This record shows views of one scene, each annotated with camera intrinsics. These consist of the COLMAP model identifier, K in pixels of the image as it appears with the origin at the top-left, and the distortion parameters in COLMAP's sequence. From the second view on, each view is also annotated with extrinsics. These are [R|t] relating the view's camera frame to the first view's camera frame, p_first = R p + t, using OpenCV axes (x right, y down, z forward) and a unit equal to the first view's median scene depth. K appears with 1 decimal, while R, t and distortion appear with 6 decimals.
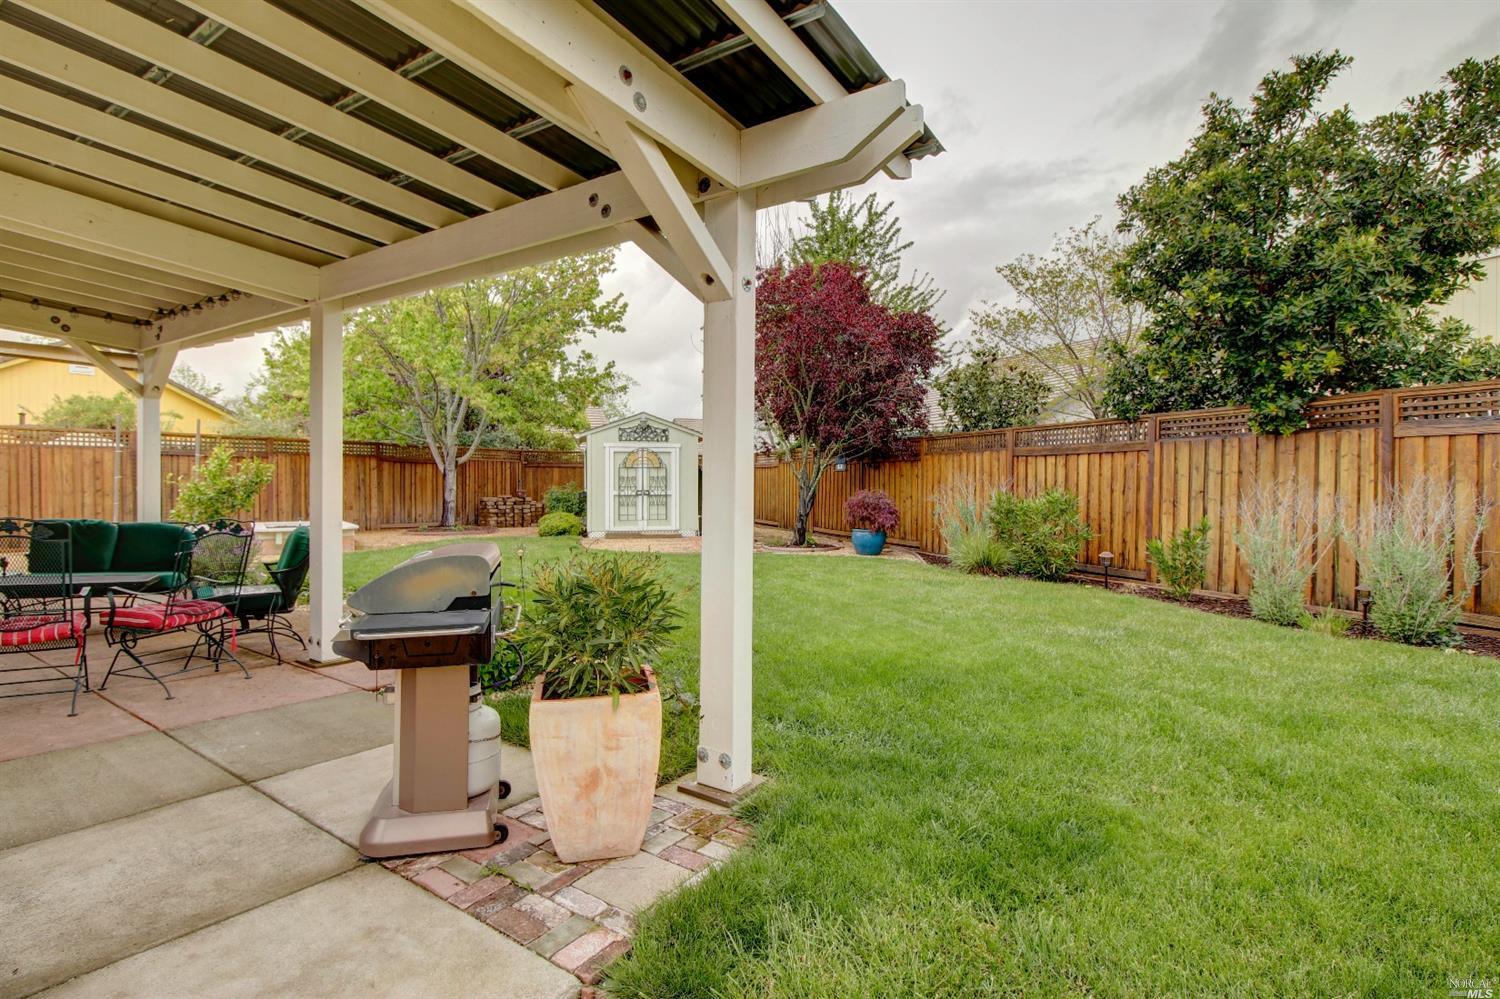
lens RADIAL K [[752.5, 0, 746.0], [0, 752.5, 492.7], [0, 0, 1]] dist [-0.018937, -0.000989]
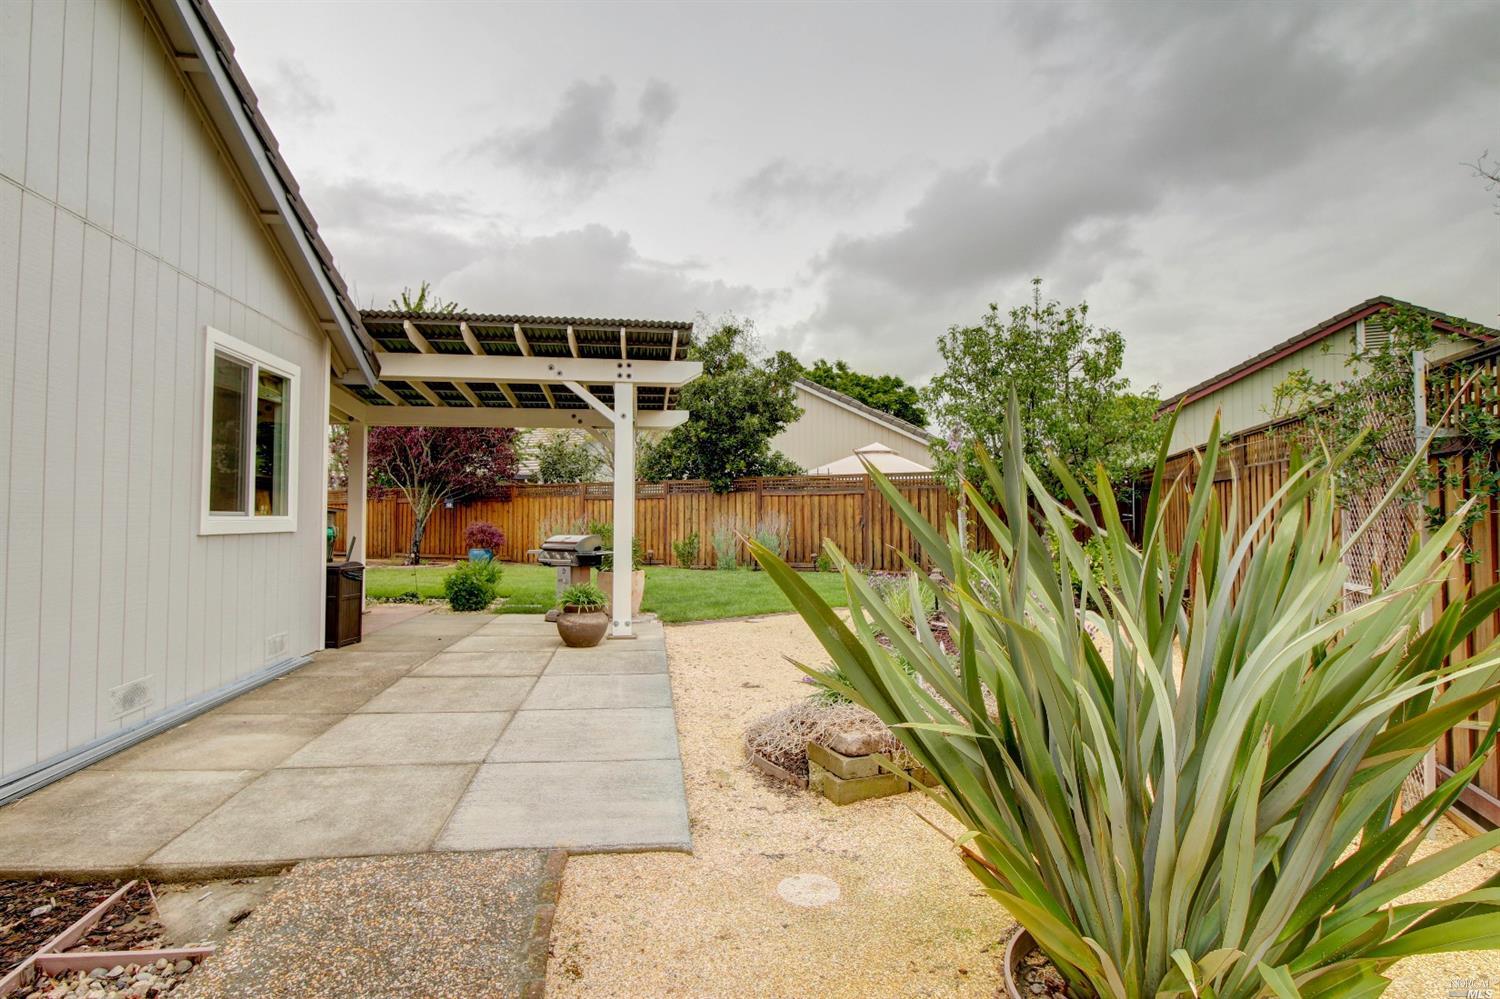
lens RADIAL K [[752.5, 0, 752.1], [0, 752.5, 496.5], [0, 0, 1]] dist [-0.018937, -0.000989]
pose [[0.723066, 0.009971, 0.690707, -0.708290], [0.017499, 0.999311, -0.032744, 0.007804], [-0.690557, 0.035763, 0.722393, -0.638416]]
